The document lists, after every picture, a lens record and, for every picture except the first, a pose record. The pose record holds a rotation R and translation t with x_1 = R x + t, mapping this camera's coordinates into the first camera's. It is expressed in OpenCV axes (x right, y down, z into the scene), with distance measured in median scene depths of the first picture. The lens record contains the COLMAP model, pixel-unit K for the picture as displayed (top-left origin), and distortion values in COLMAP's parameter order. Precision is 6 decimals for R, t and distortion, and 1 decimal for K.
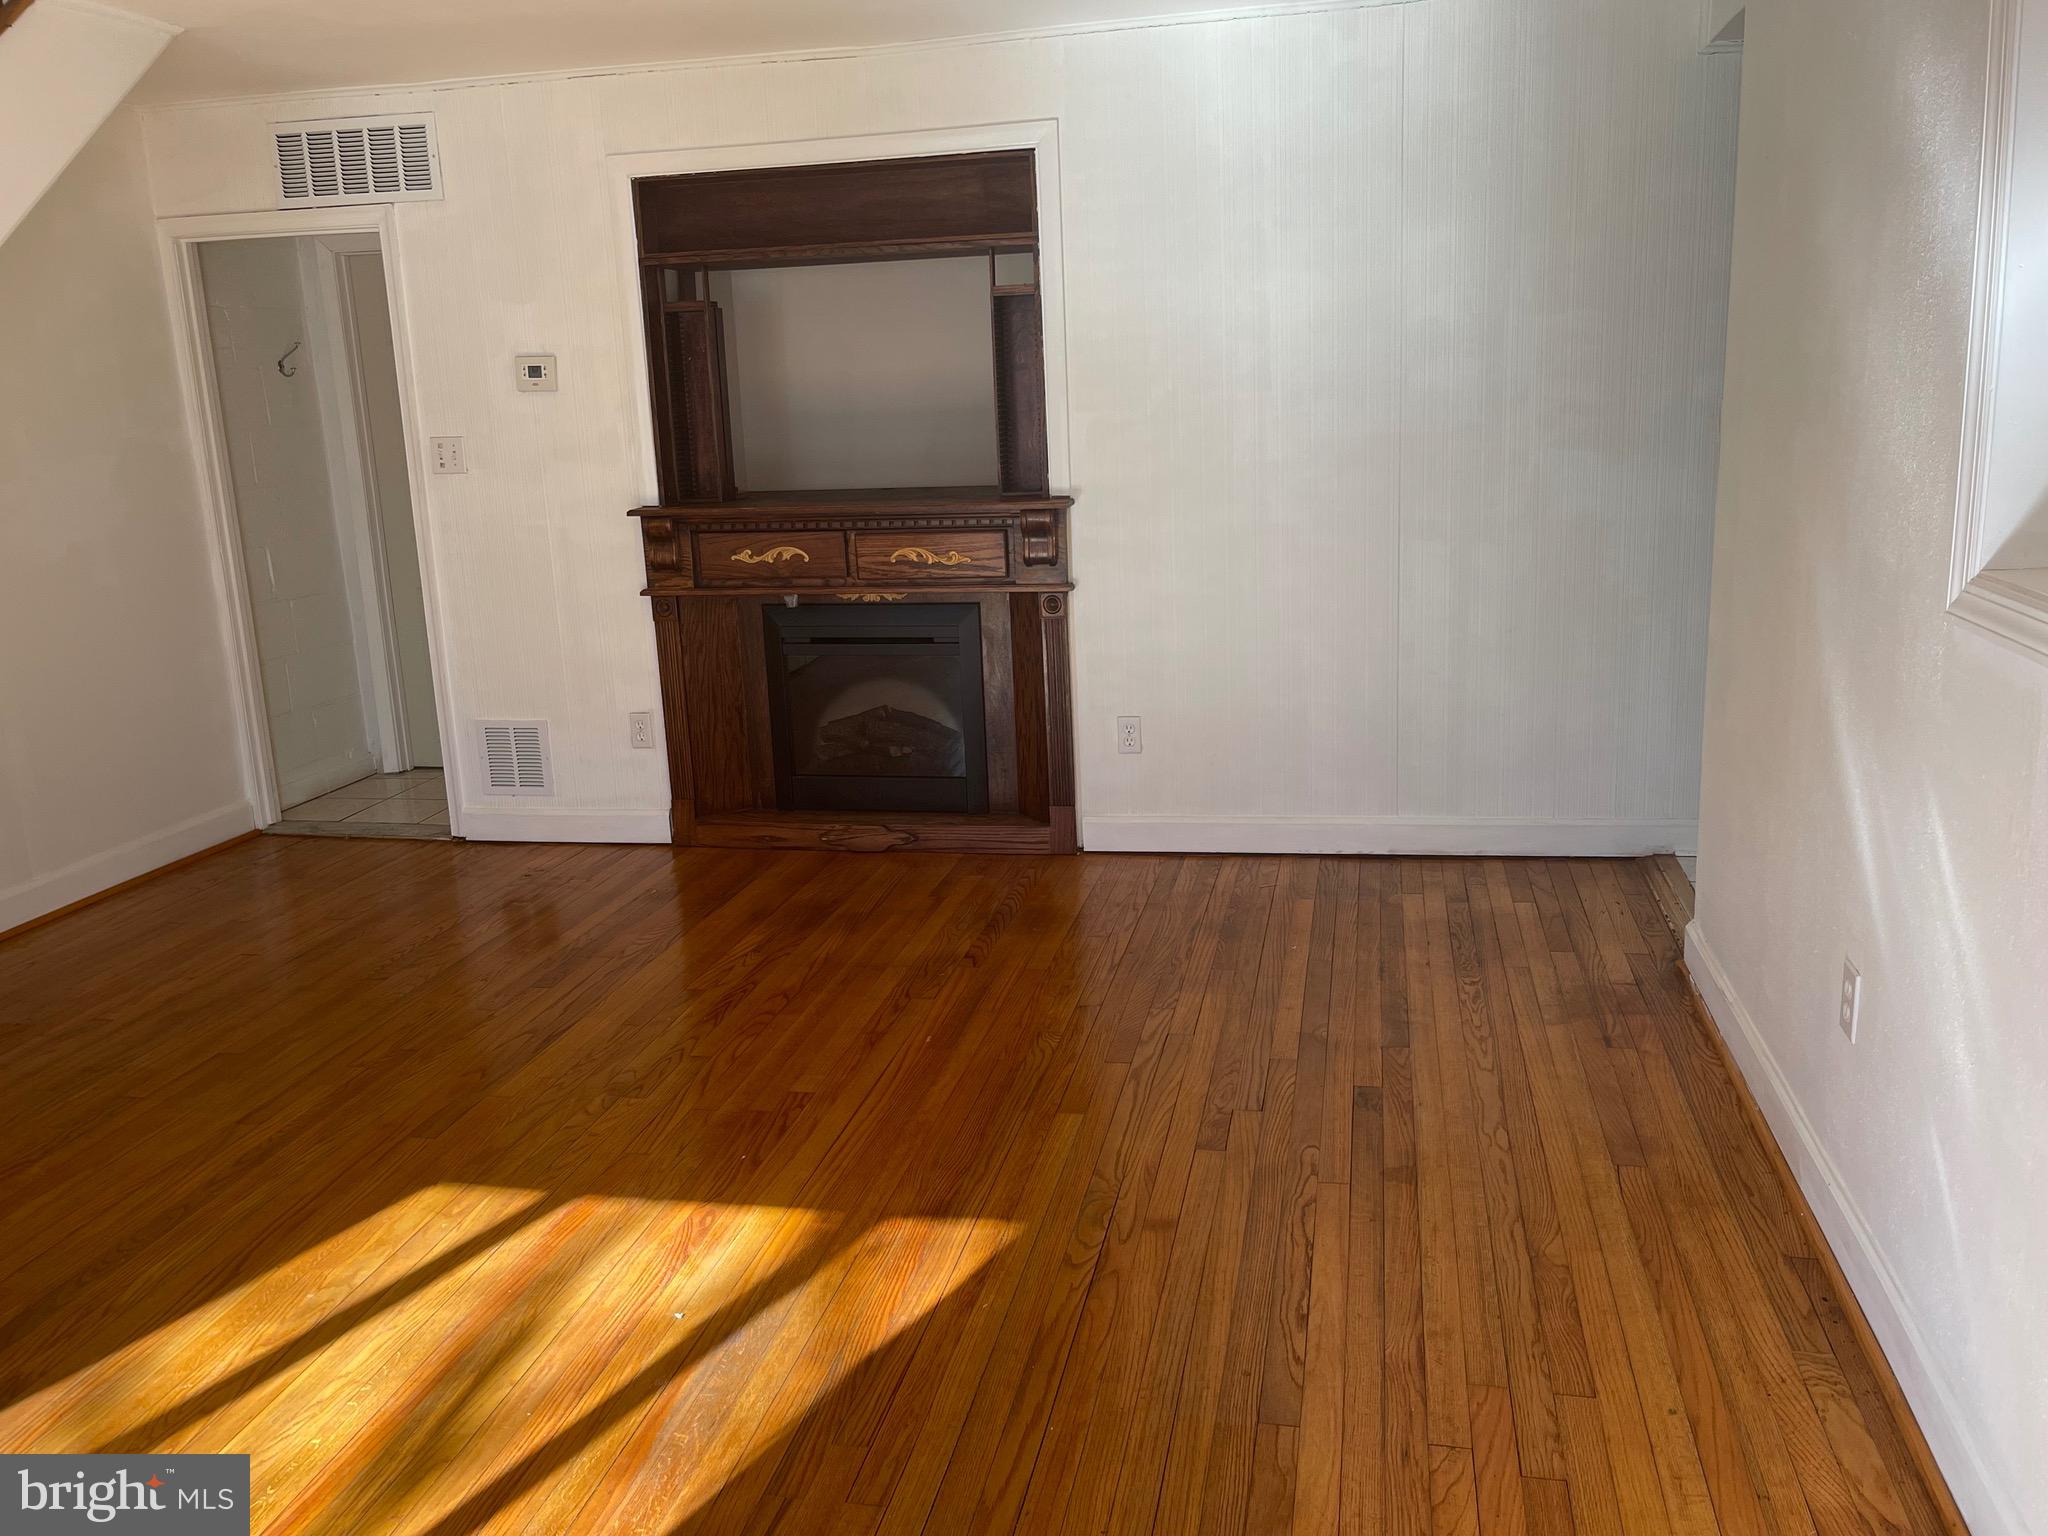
lens RADIAL K [[1634.2, 0, 1023.1], [0, 1634.2, 770.5], [0, 0, 1]] dist [0.052870, -0.026604]
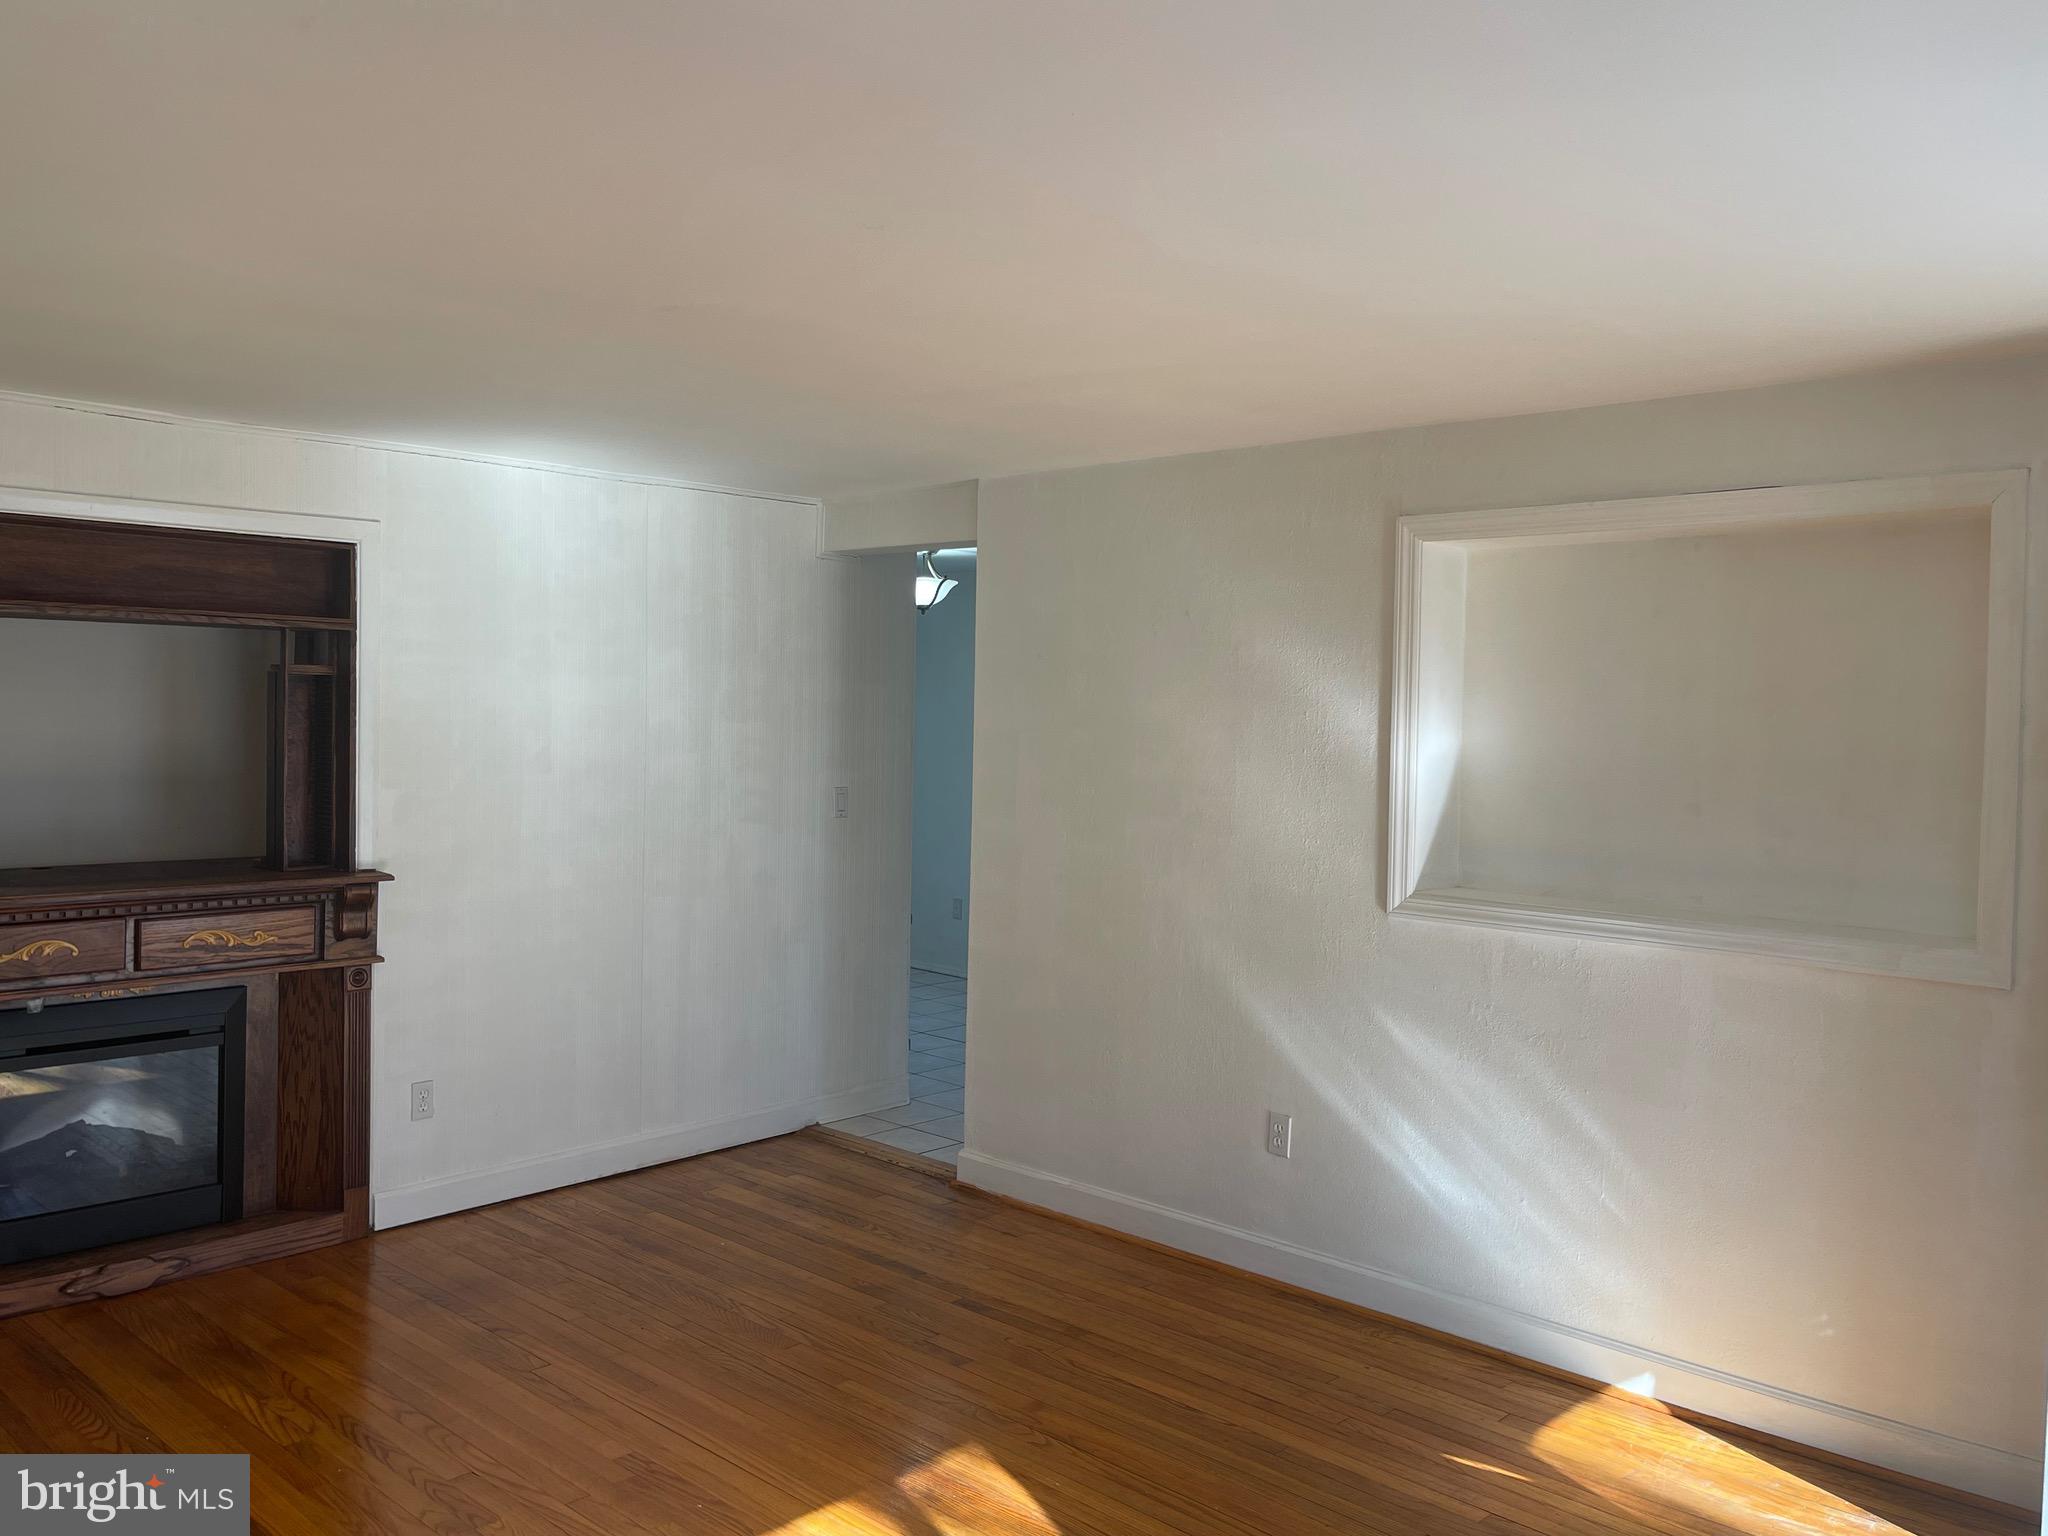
lens RADIAL K [[1634.2, 0, 1024.2], [0, 1634.2, 762.0], [0, 0, 1]] dist [0.052870, -0.026604]
pose [[0.527541, 0.024170, 0.849186, -0.657270], [0.157918, 0.979383, -0.125979, -0.042563], [-0.834723, 0.200561, 0.512848, 0.133711]]
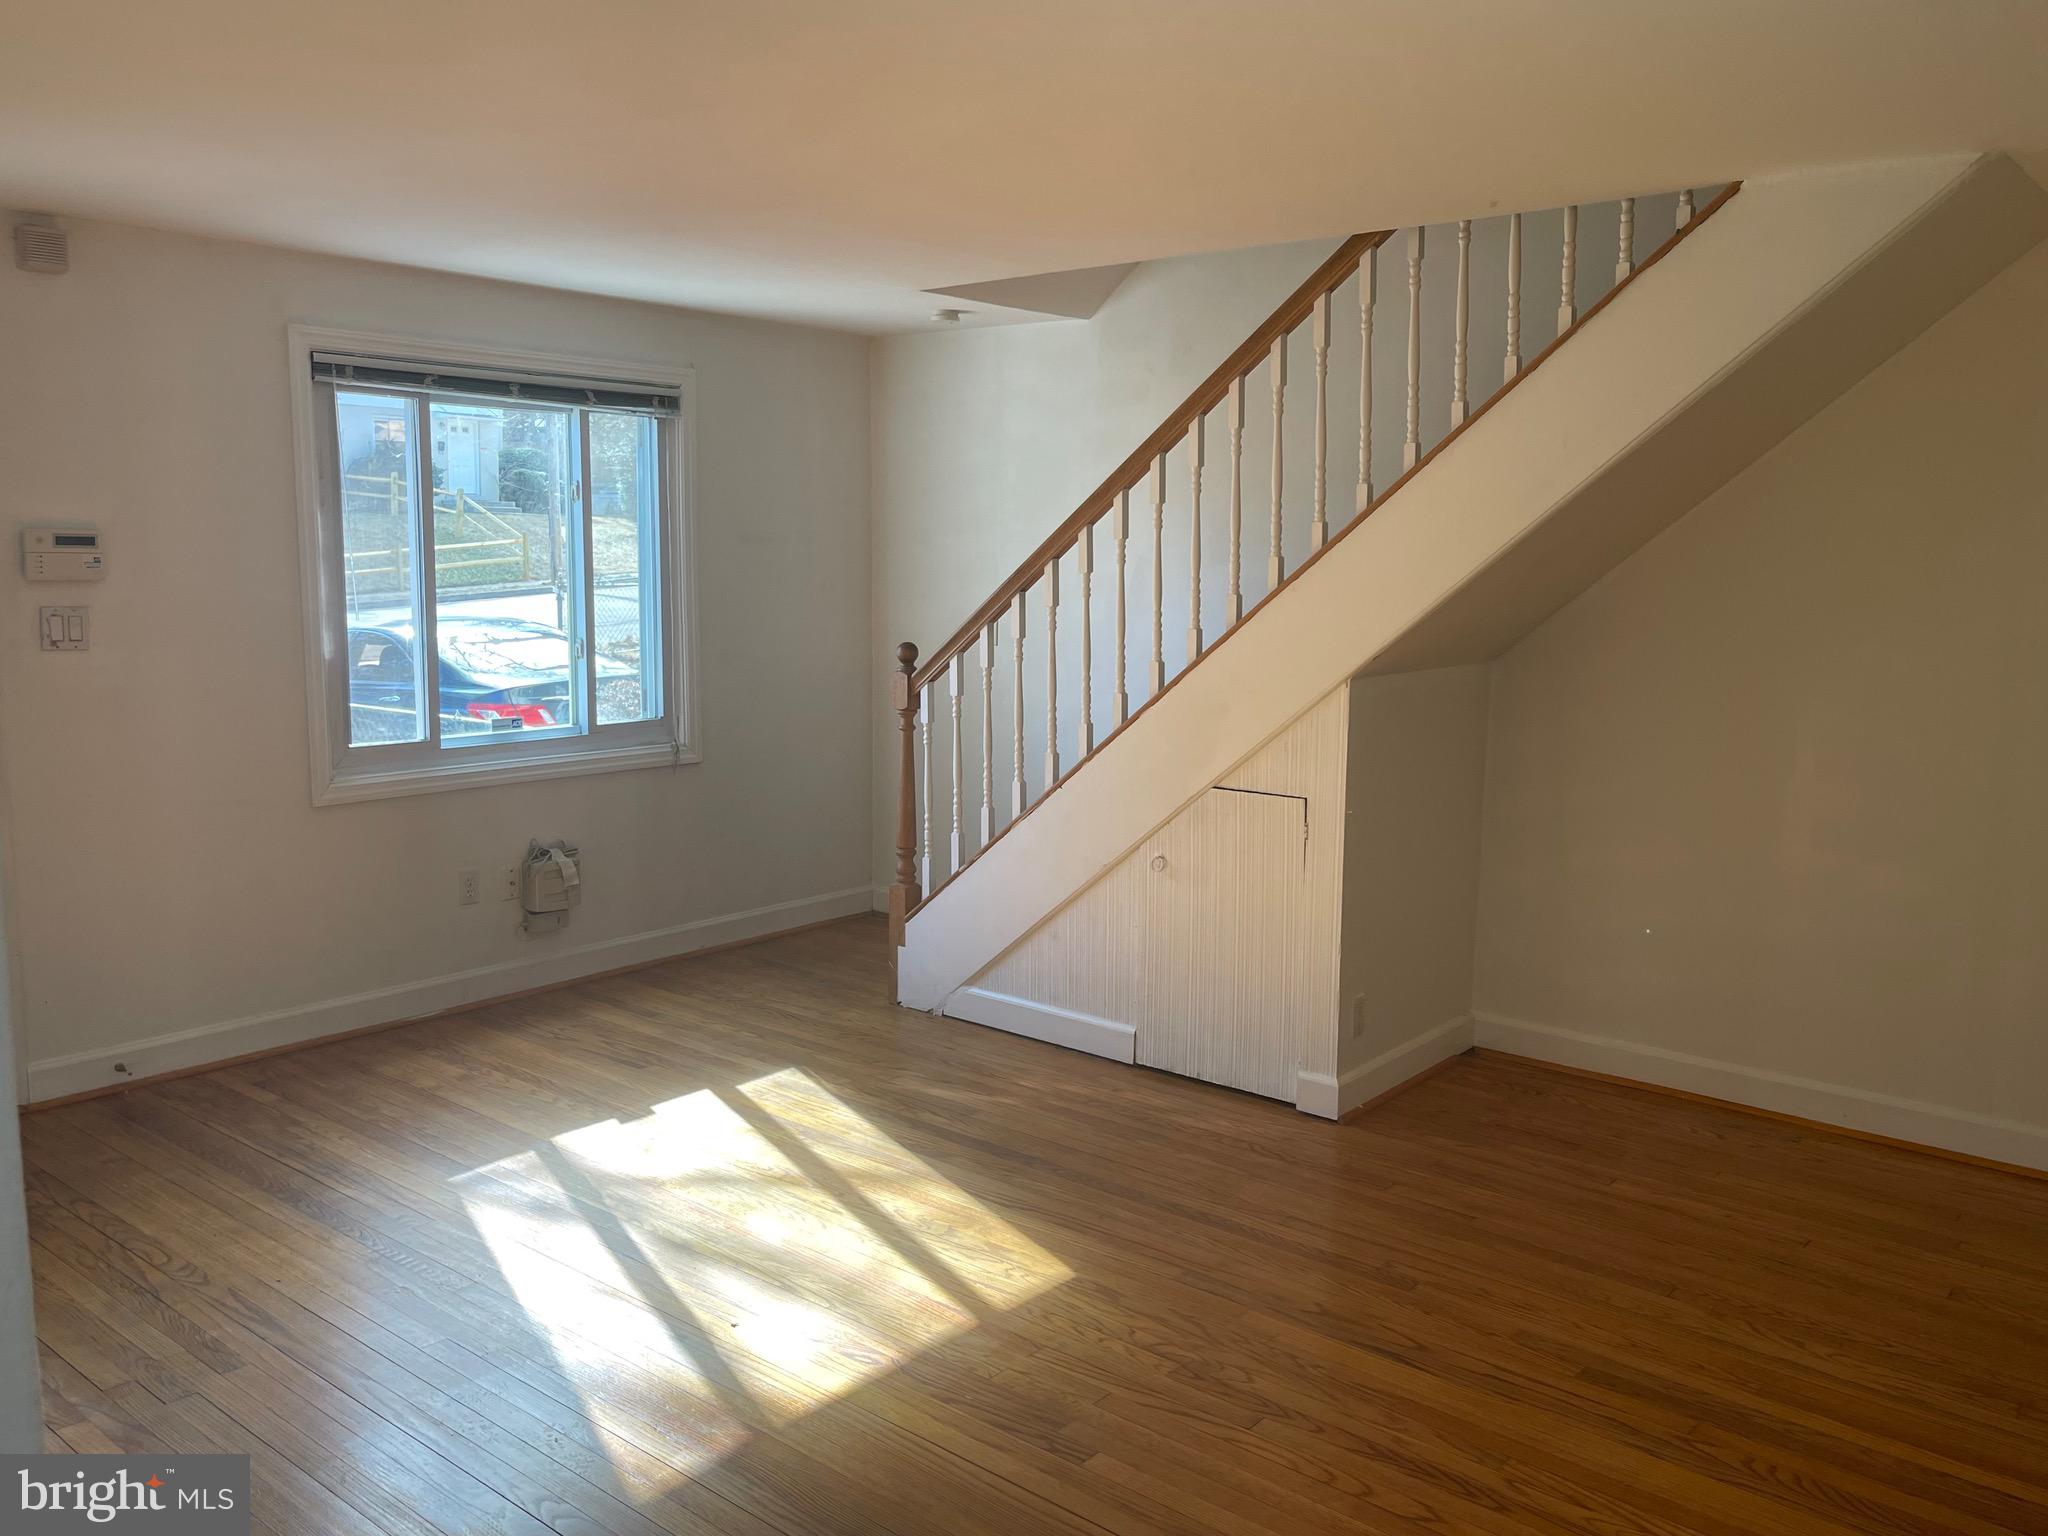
lens RADIAL K [[1634.2, 0, 1023.2], [0, 1634.2, 767.8], [0, 0, 1]] dist [0.052870, -0.026604]
pose [[-0.468339, 0.159853, -0.868968, 0.410671], [-0.195909, 0.940229, 0.278549, -0.268351], [0.861556, 0.300694, -0.409029, 0.898527]]
